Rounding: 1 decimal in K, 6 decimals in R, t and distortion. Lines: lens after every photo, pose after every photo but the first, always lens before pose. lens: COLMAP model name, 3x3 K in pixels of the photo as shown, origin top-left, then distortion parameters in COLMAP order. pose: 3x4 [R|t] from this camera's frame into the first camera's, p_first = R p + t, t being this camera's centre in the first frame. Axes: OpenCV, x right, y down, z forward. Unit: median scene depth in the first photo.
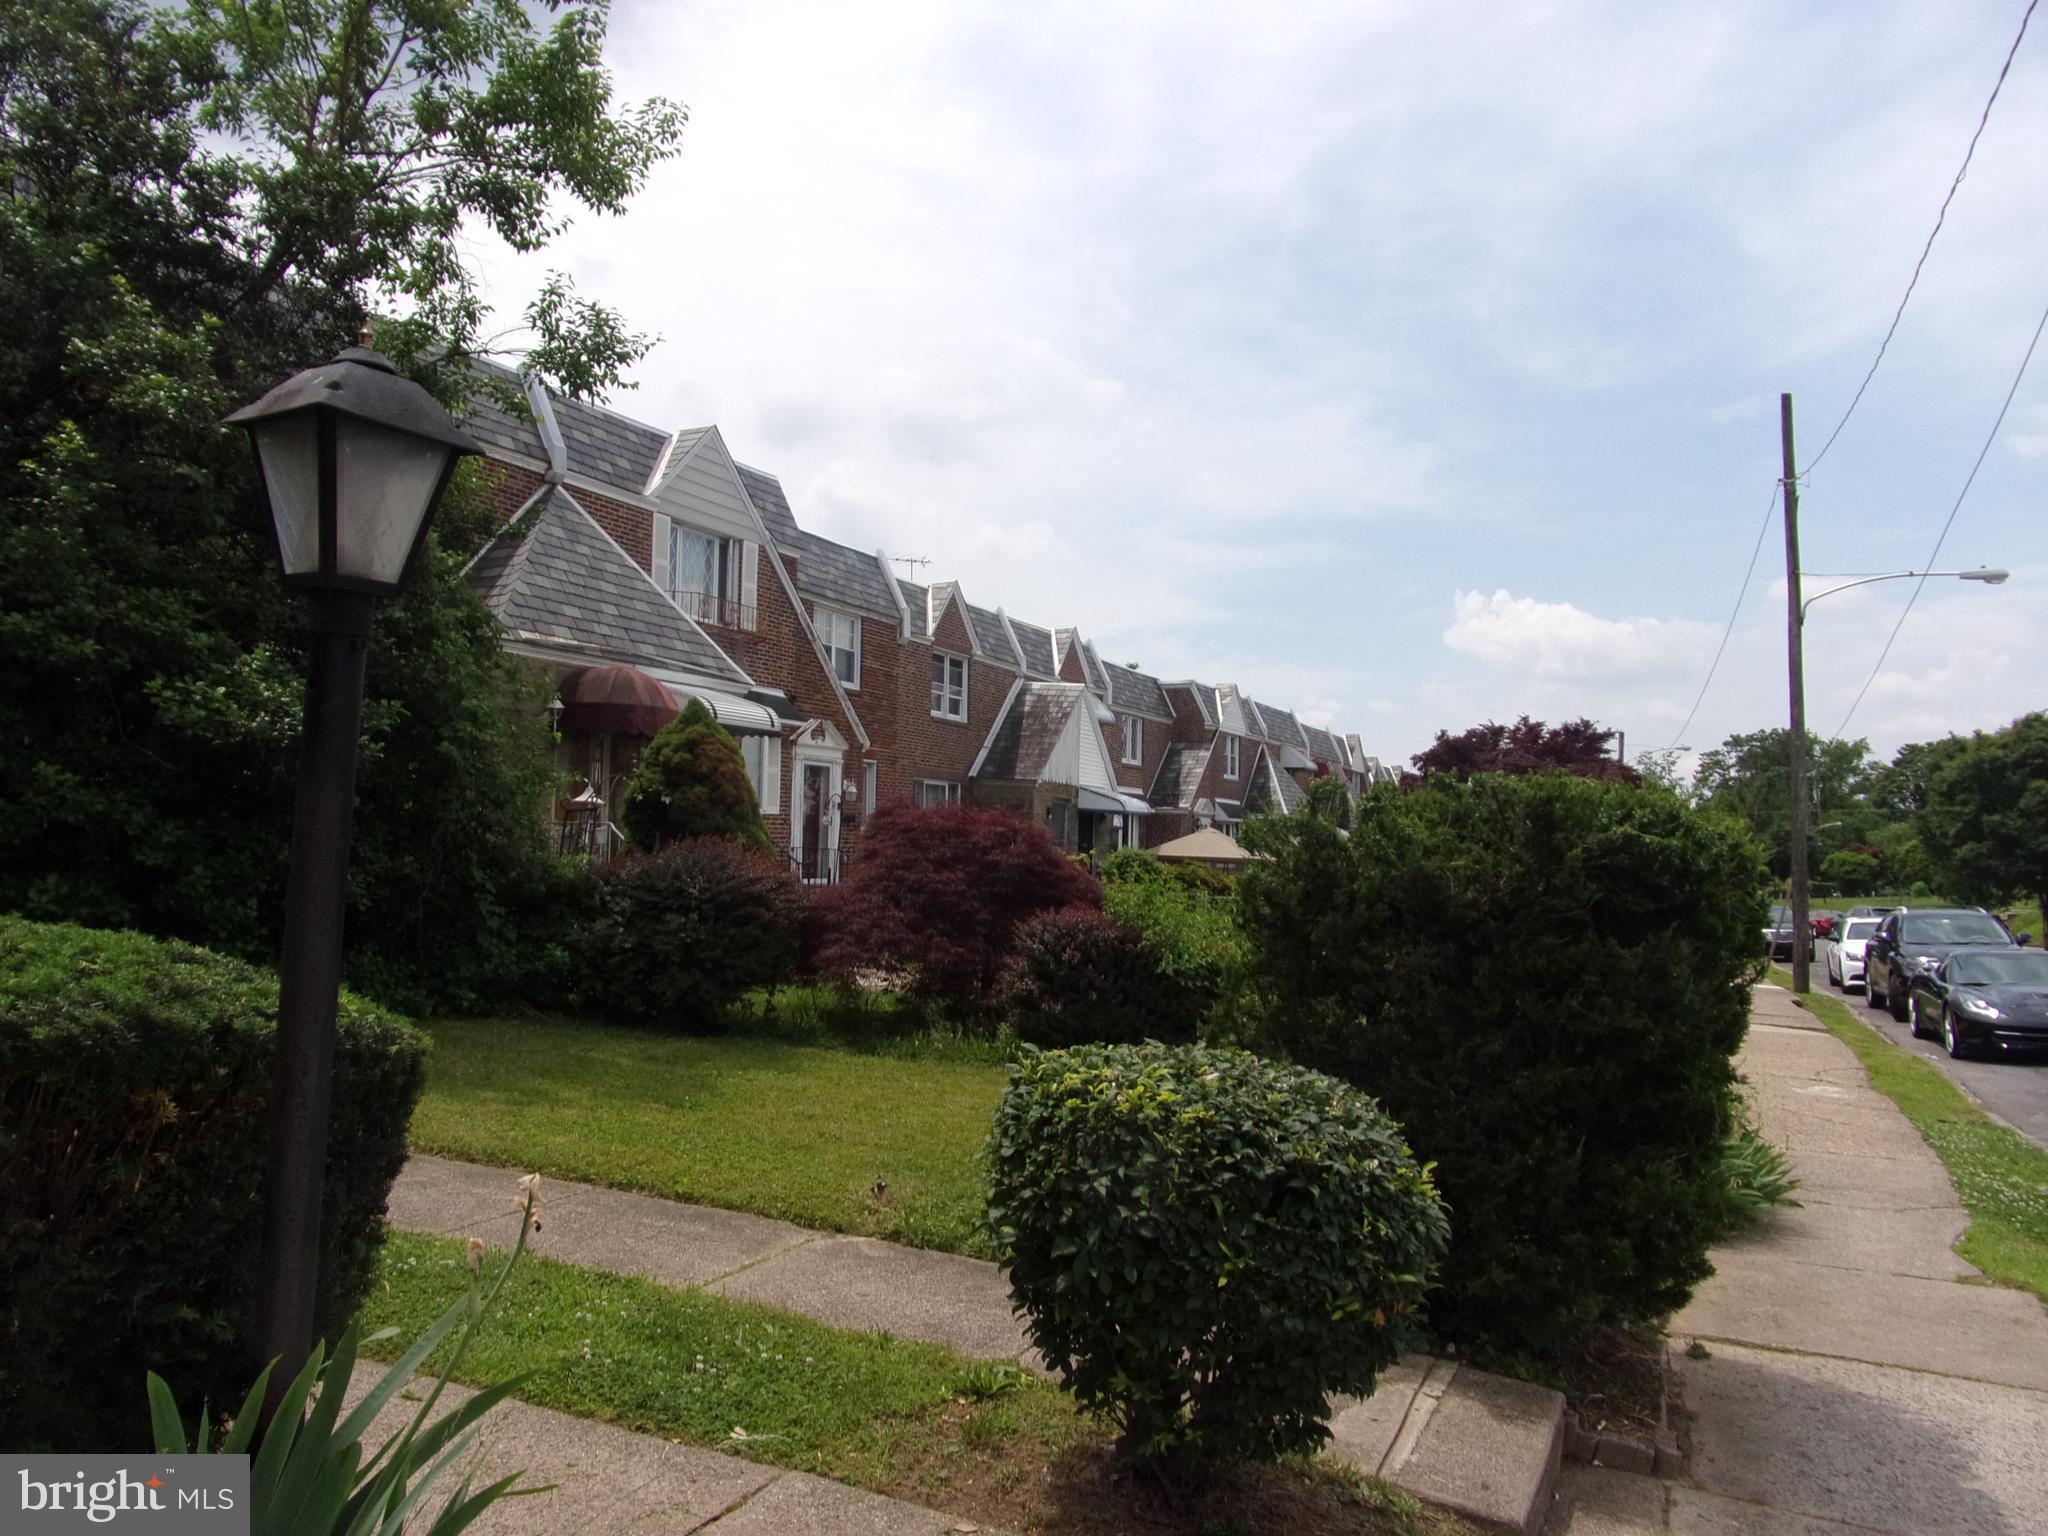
lens RADIAL K [[1453.9, 0, 1012.7], [0, 1453.9, 768.3], [0, 0, 1]] dist [-0.050430, 0.024564]
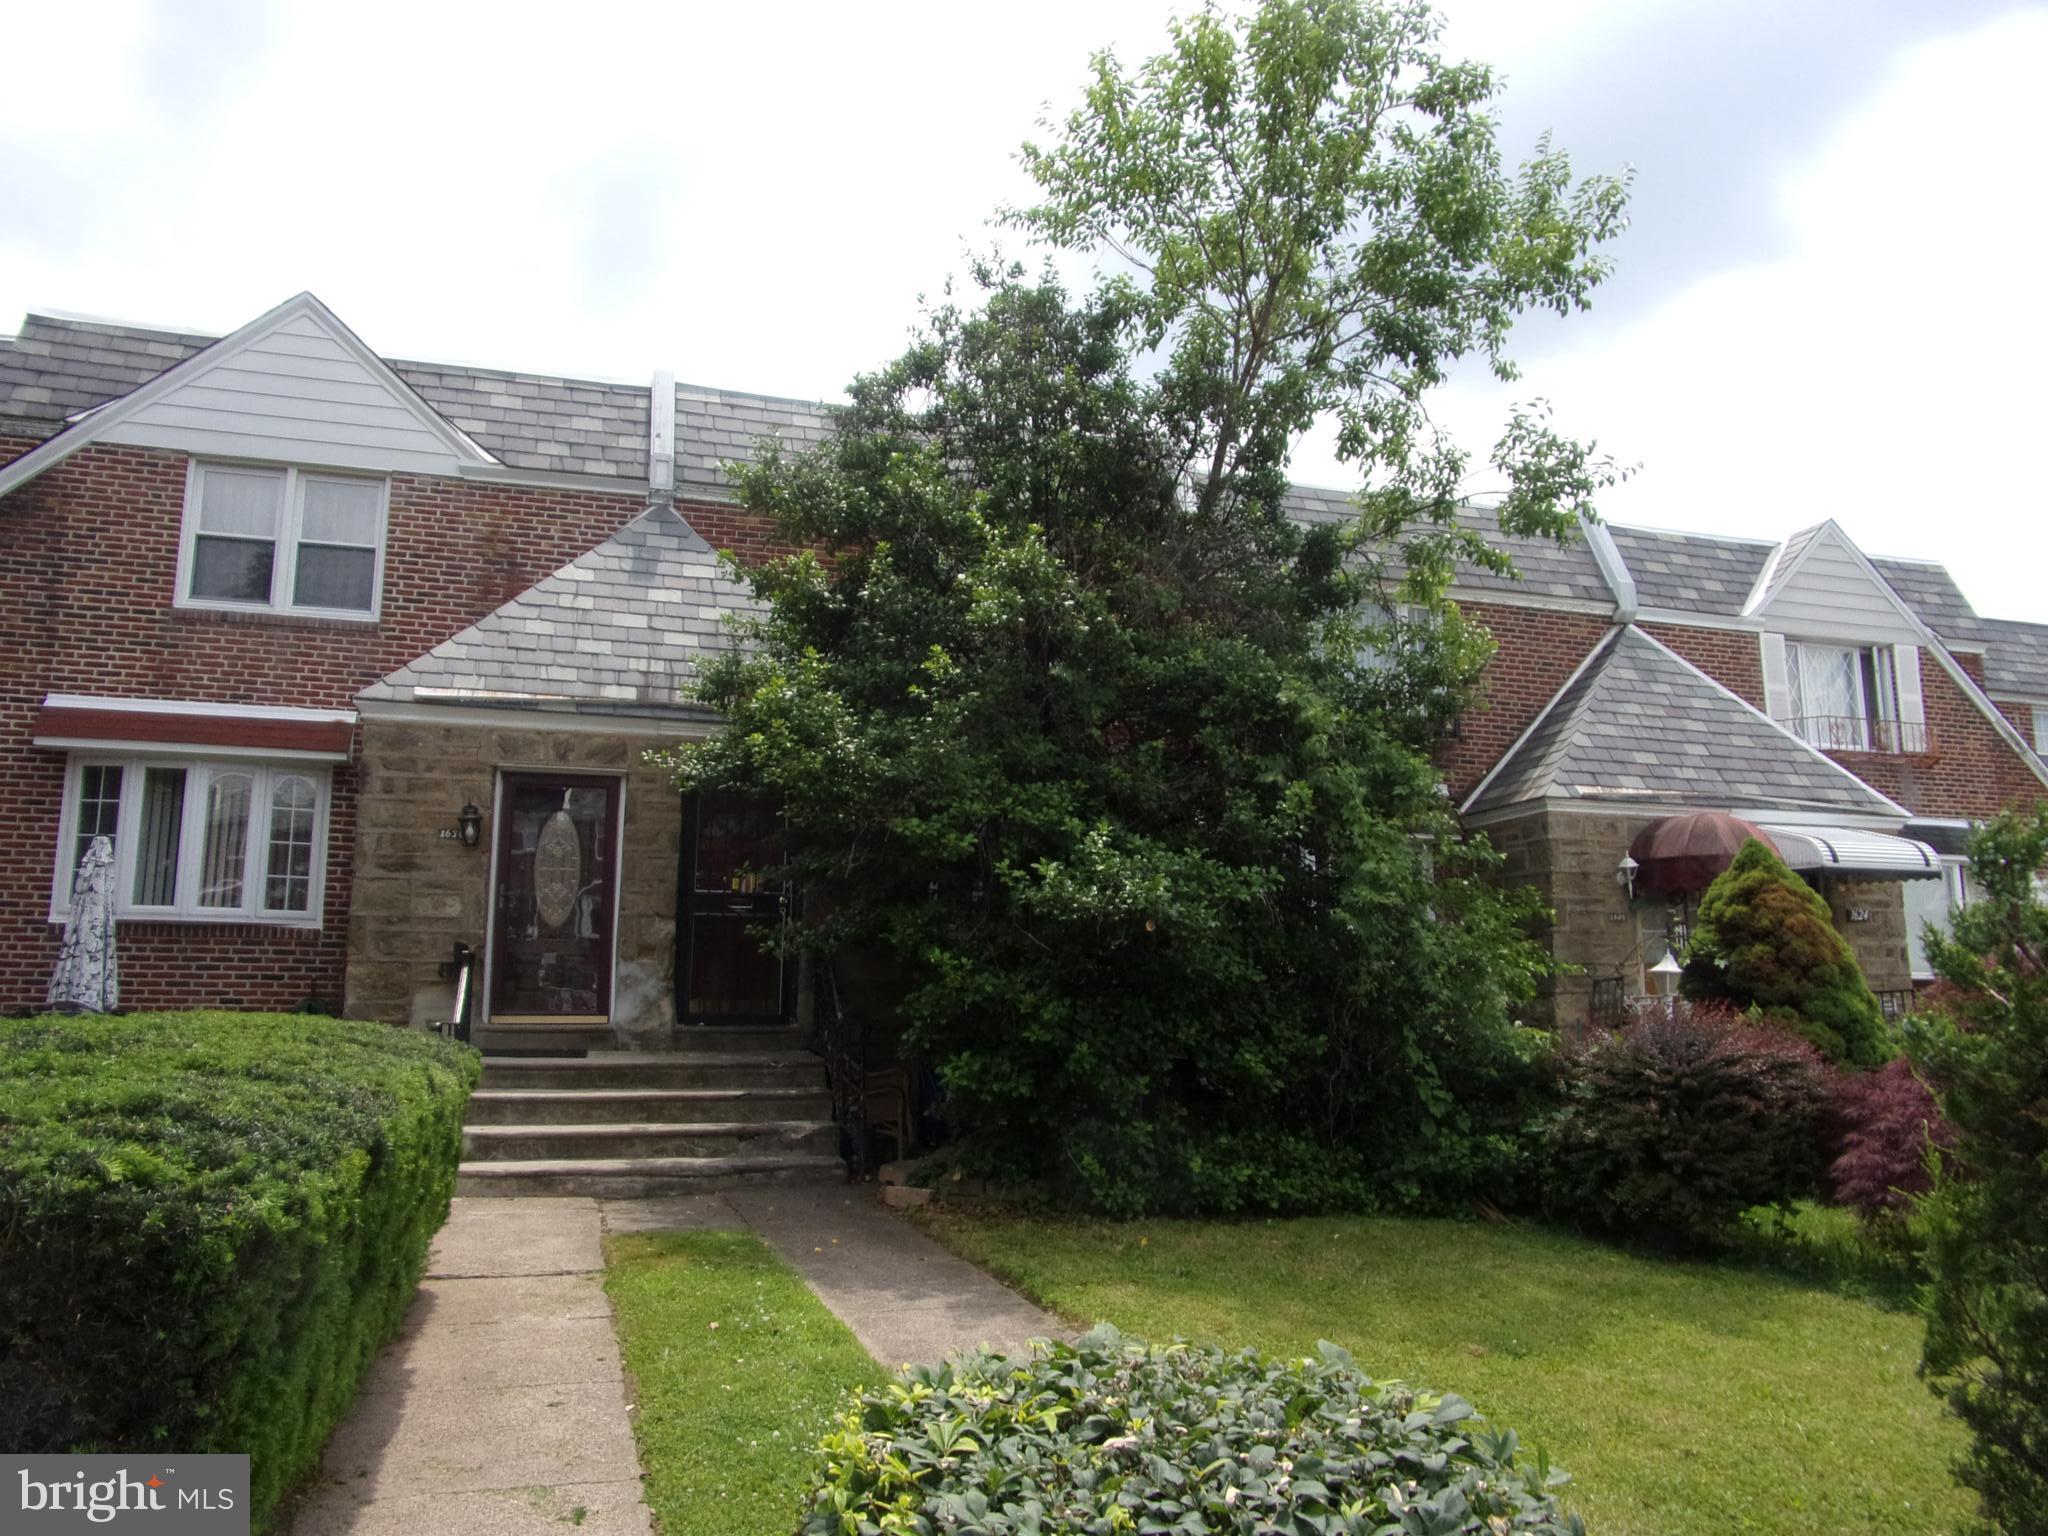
lens RADIAL K [[1453.9, 0, 1012.7], [0, 1453.9, 768.3], [0, 0, 1]] dist [-0.050430, 0.024564]
pose [[0.668340, -0.141907, -0.730194, 0.083244], [0.048192, 0.987832, -0.147866, 0.010734], [0.742293, 0.063636, 0.667047, 0.116689]]
